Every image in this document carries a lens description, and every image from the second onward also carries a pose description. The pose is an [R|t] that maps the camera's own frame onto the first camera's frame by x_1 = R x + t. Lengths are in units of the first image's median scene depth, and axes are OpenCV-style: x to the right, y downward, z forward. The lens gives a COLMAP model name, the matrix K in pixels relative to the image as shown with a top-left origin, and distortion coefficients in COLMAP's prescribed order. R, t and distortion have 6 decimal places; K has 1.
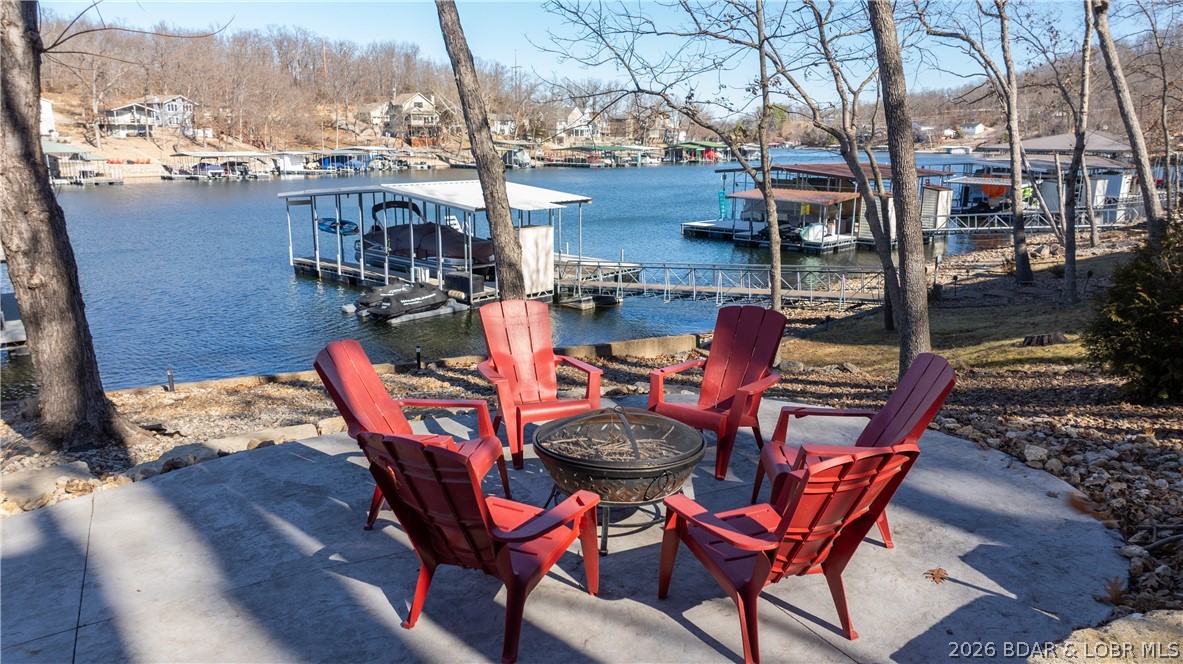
lens RADIAL K [[827.1, 0, 589.5], [0, 827.1, 333.4], [0, 0, 1]] dist [-0.038954, 0.031006]
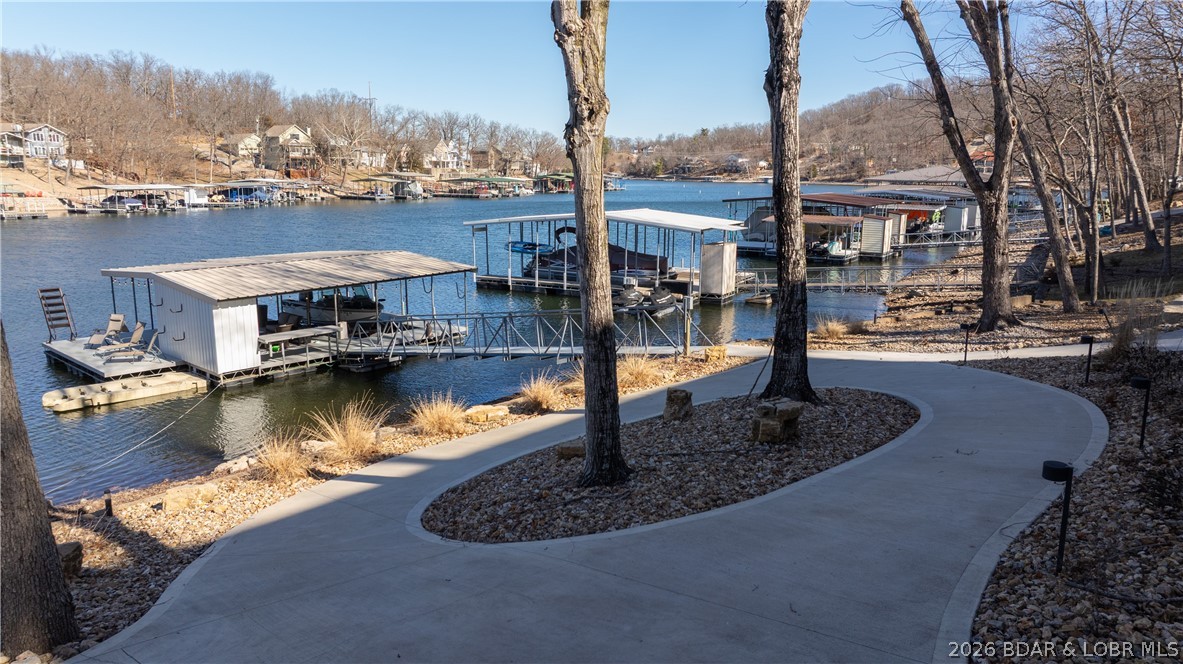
lens RADIAL K [[827.1, 0, 595.0], [0, 827.1, 331.1], [0, 0, 1]] dist [-0.038954, 0.031006]
pose [[0.973949, -0.041568, 0.222926, -0.102354], [0.050048, 0.998217, -0.032520, 0.007679], [-0.221177, 0.042830, 0.974293, -0.040592]]
